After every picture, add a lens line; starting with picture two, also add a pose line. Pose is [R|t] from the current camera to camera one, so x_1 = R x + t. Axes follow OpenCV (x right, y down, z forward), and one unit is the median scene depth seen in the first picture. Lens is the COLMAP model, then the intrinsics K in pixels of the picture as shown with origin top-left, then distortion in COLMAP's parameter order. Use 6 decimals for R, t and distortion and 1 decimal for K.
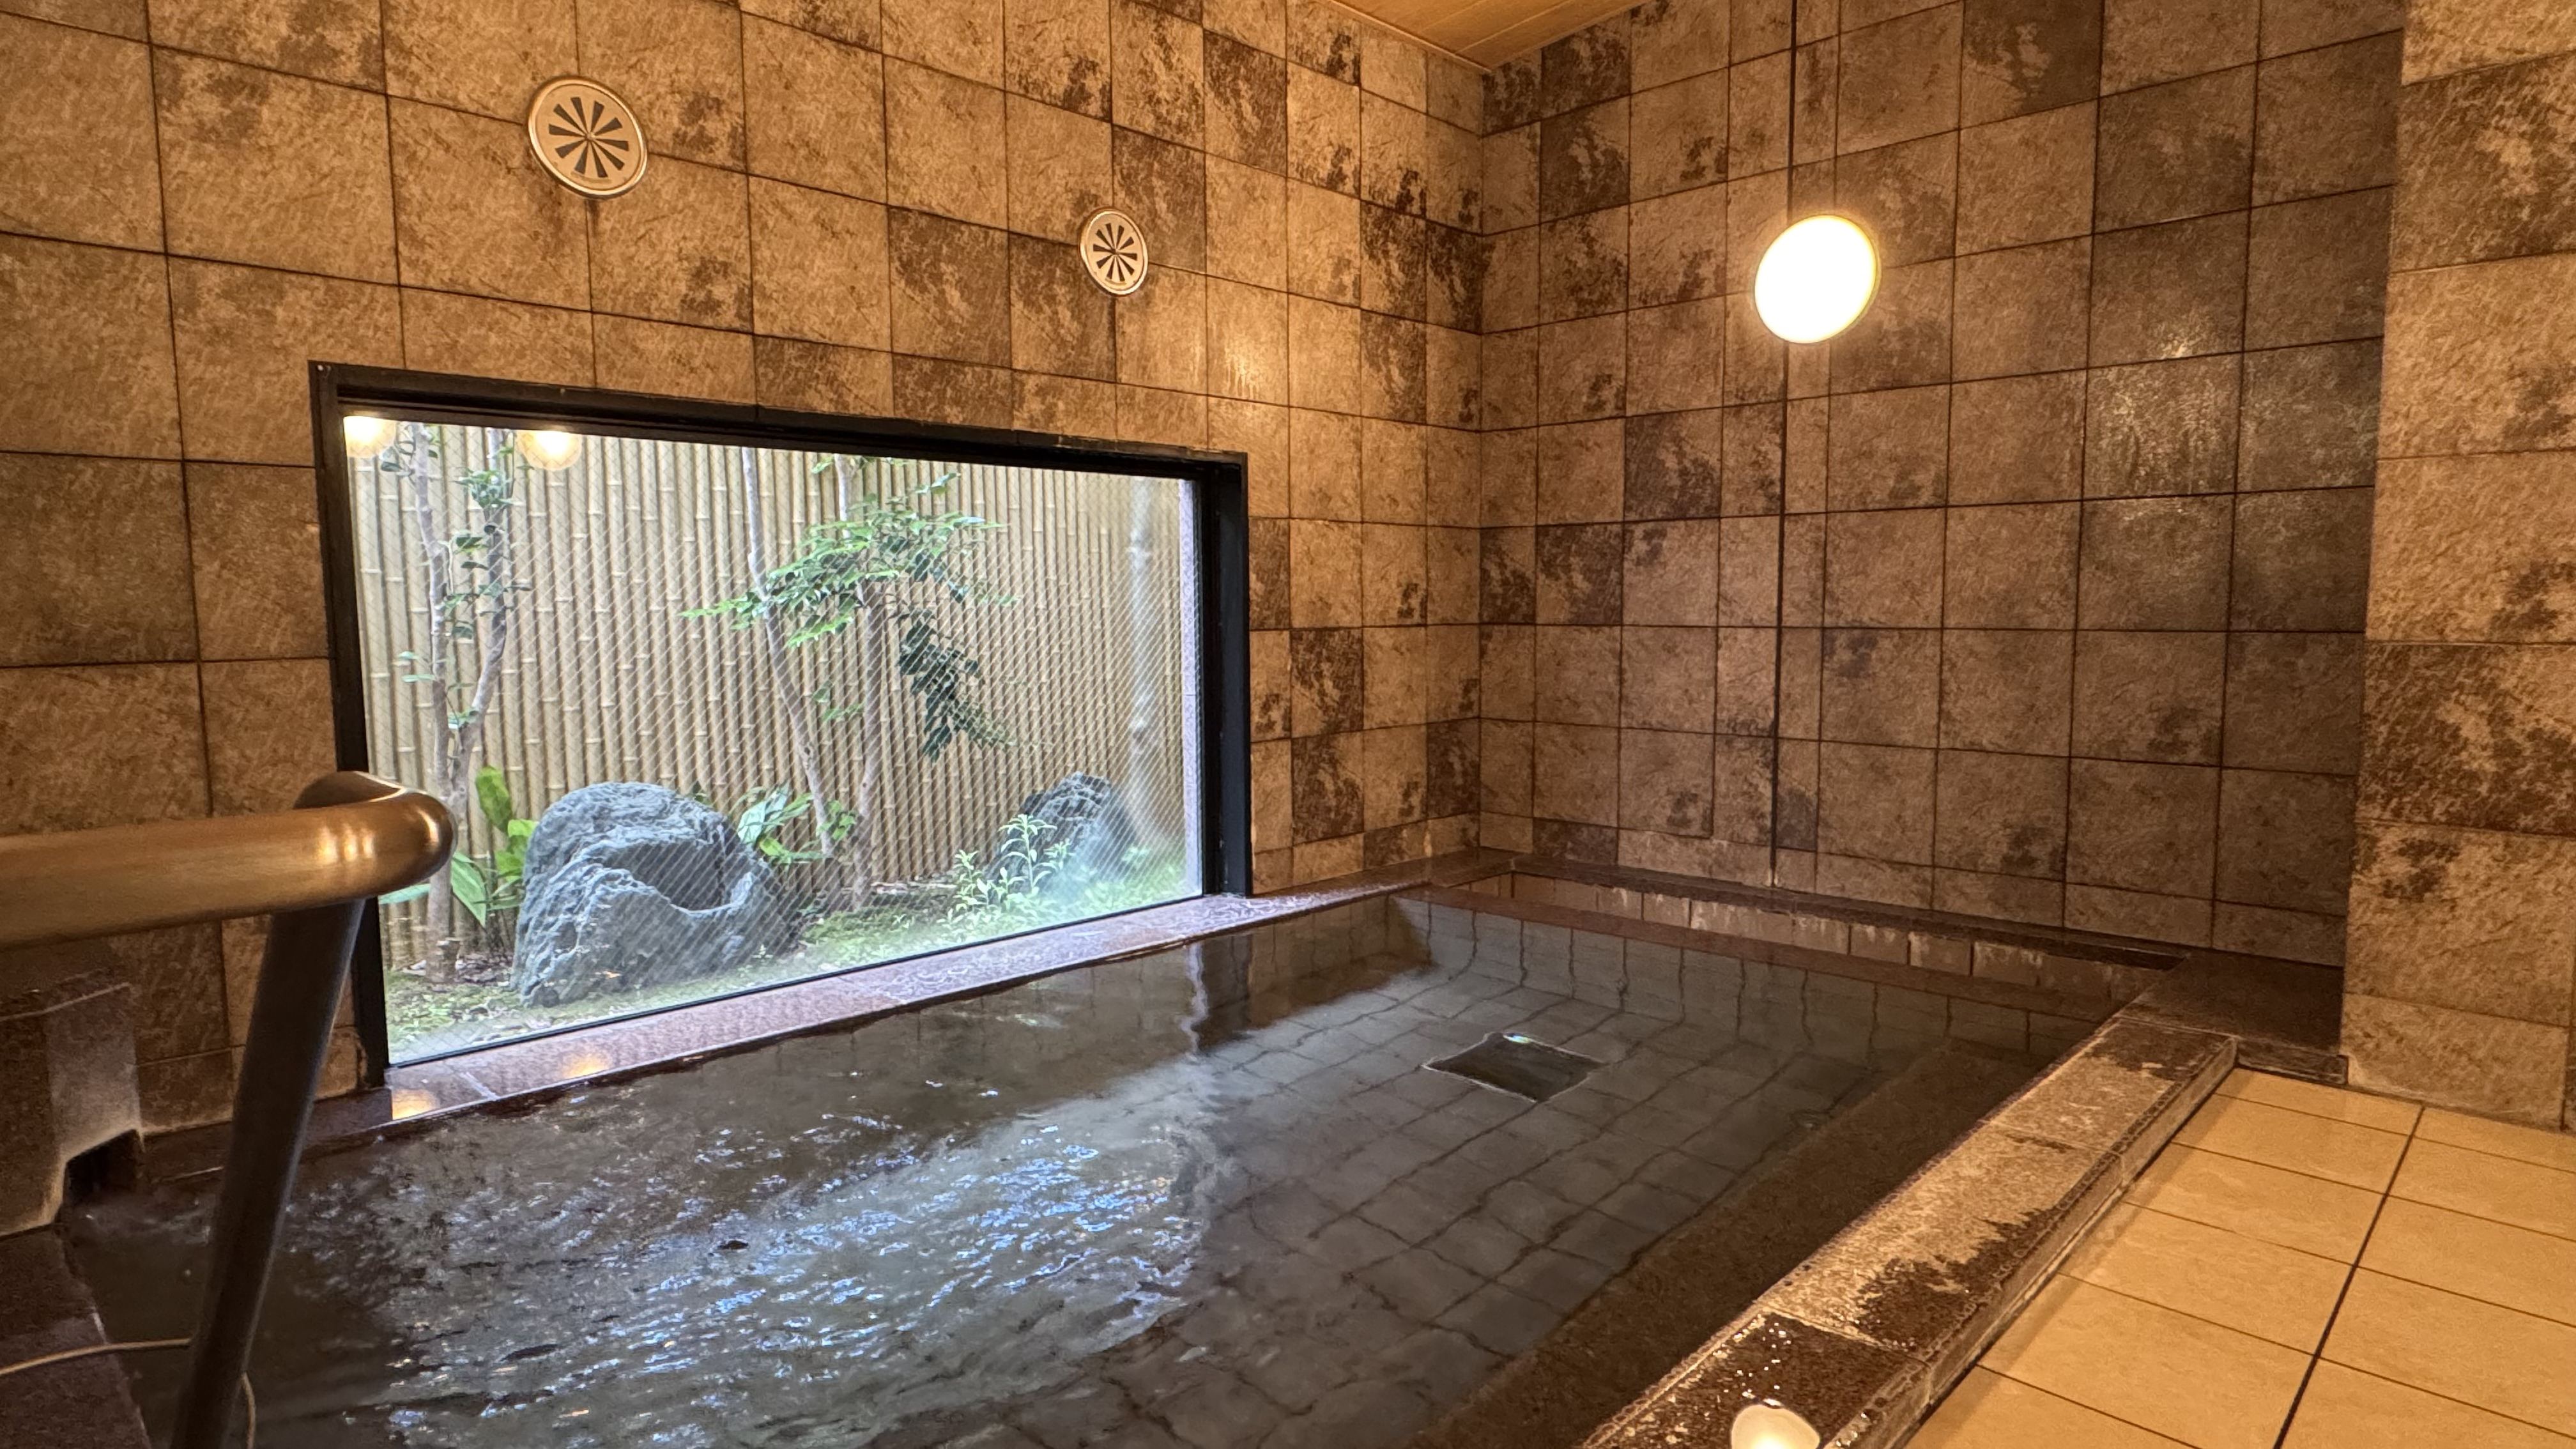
lens RADIAL K [[1415.7, 0, 1281.4], [0, 1415.7, 720.3], [0, 0, 1]] dist [0.004780, -0.000735]
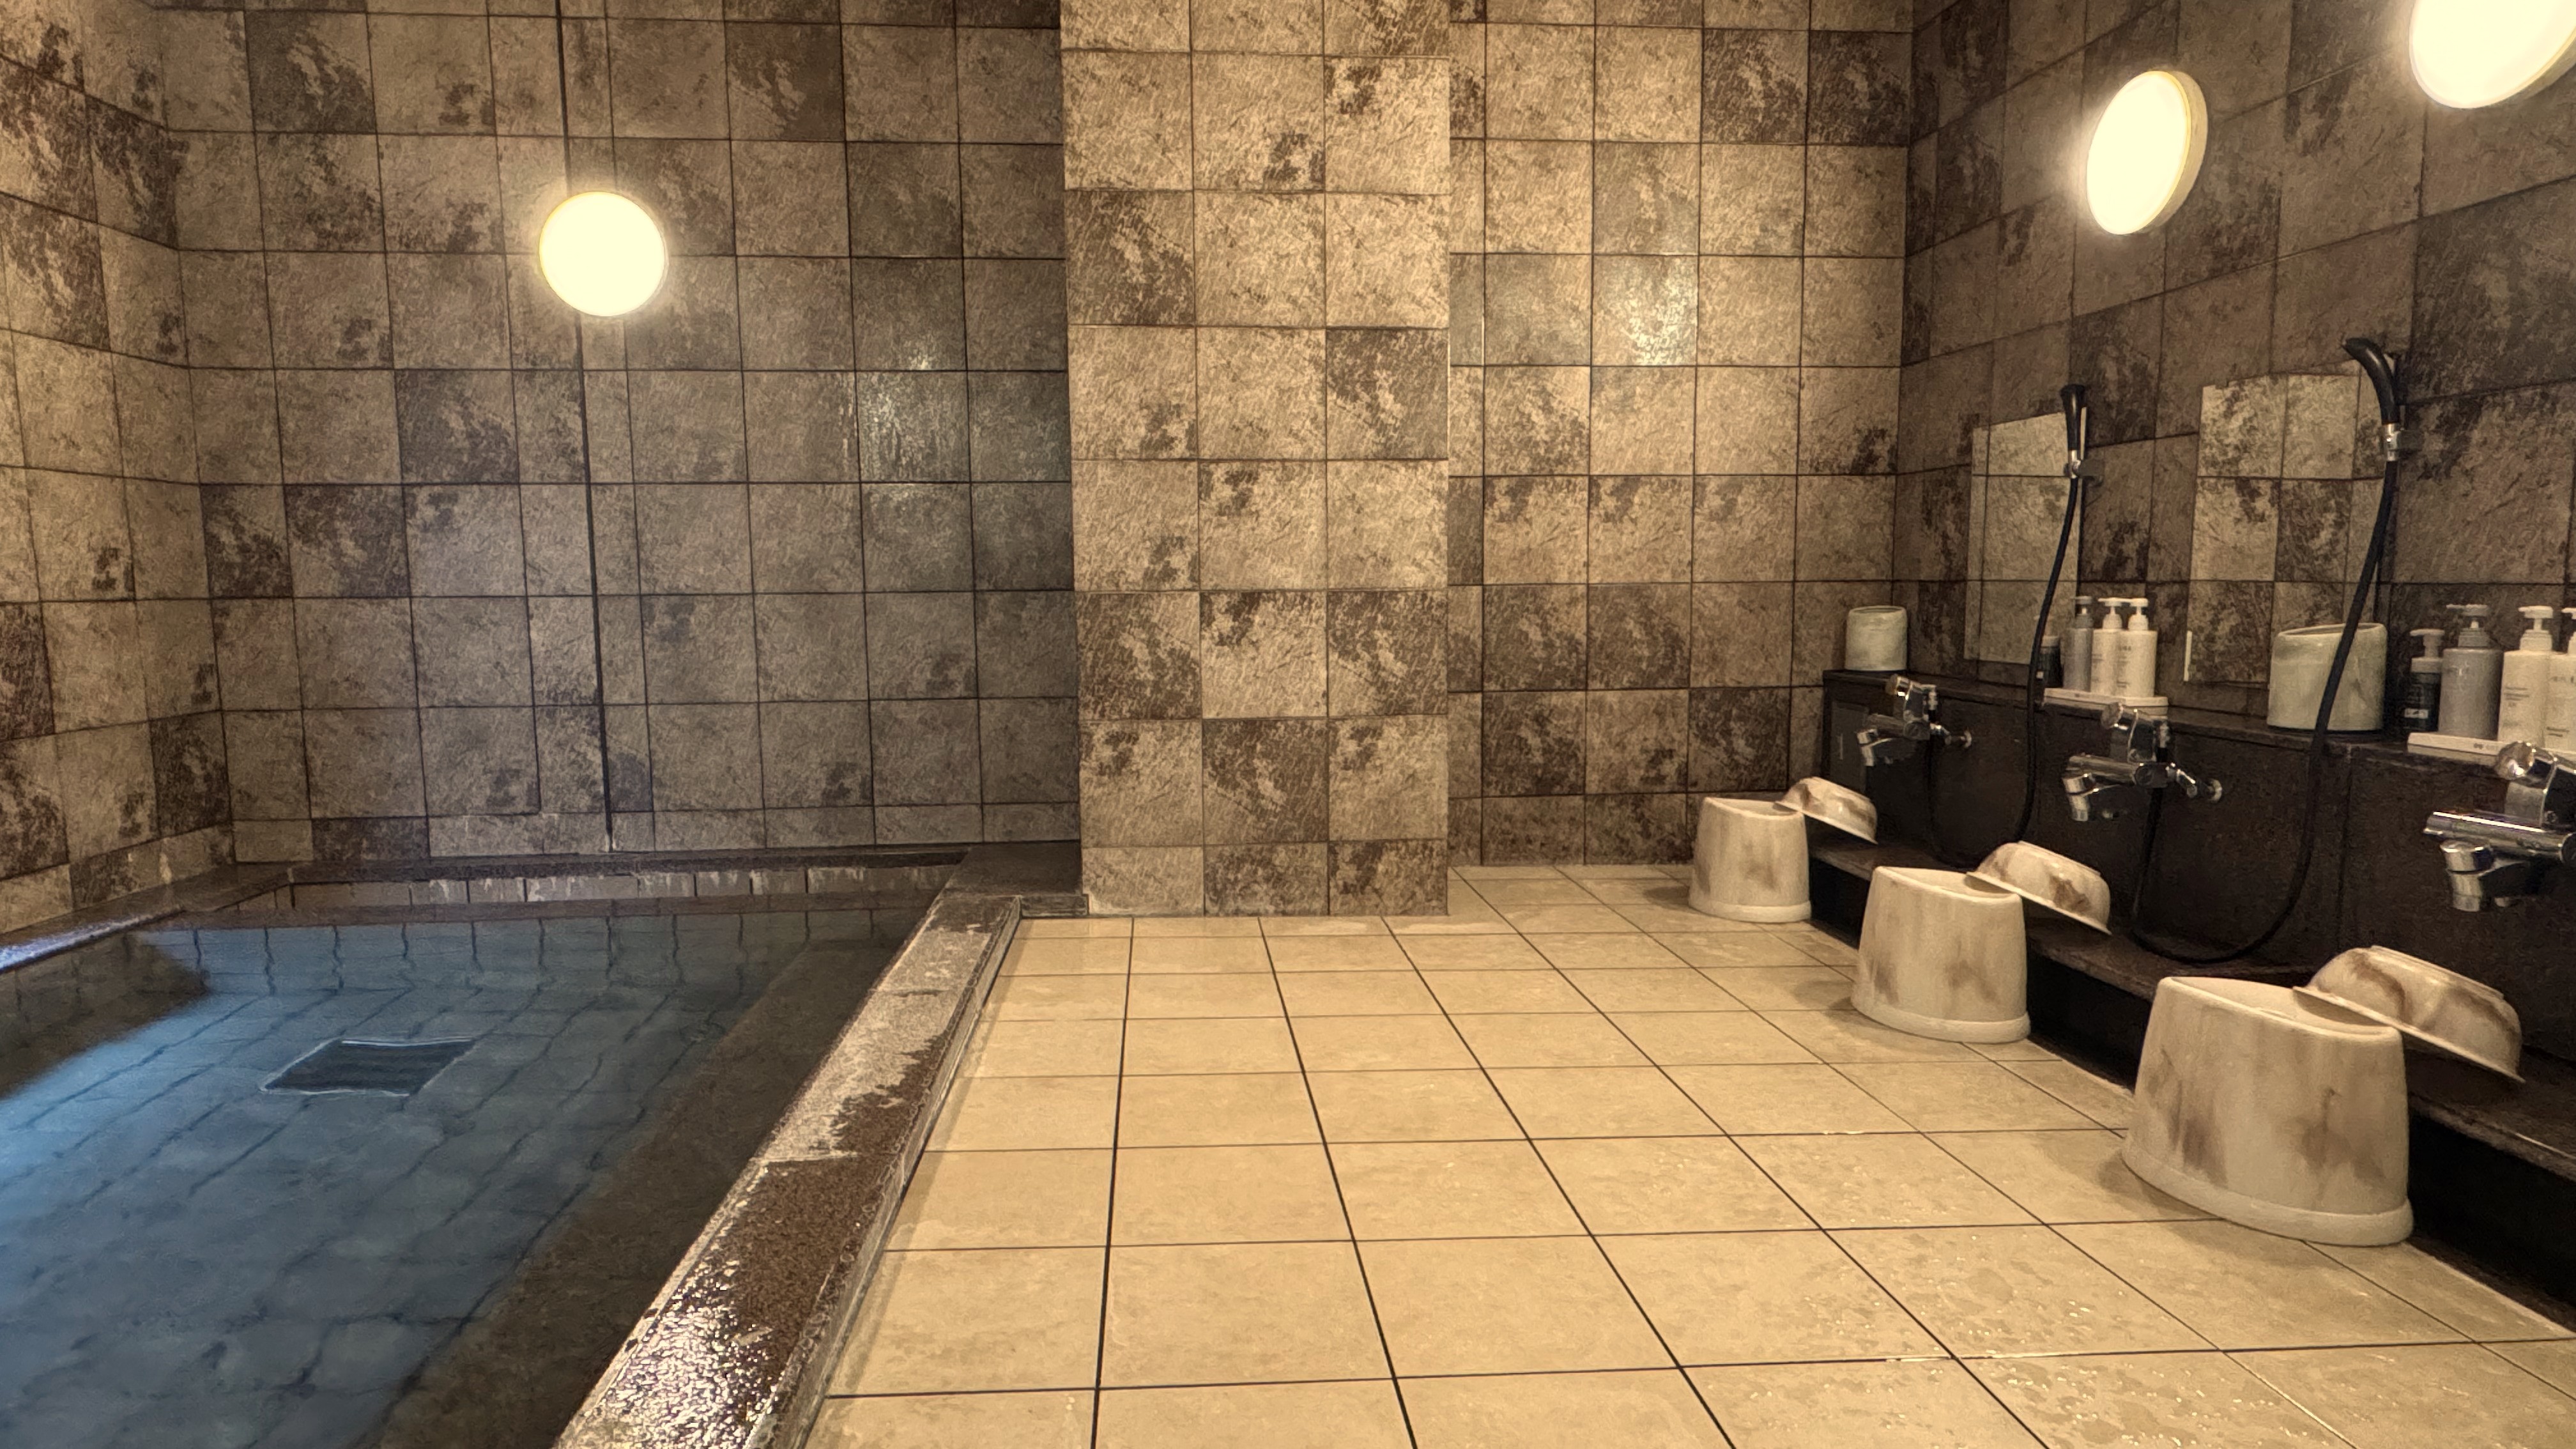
lens RADIAL K [[1415.7, 0, 1294.1], [0, 1415.7, 721.1], [0, 0, 1]] dist [0.004780, -0.000735]
pose [[0.652966, -0.077223, 0.753440, -0.101009], [0.072096, 0.996609, 0.039665, 0.021597], [-0.753948, 0.028420, 0.656319, -0.040685]]
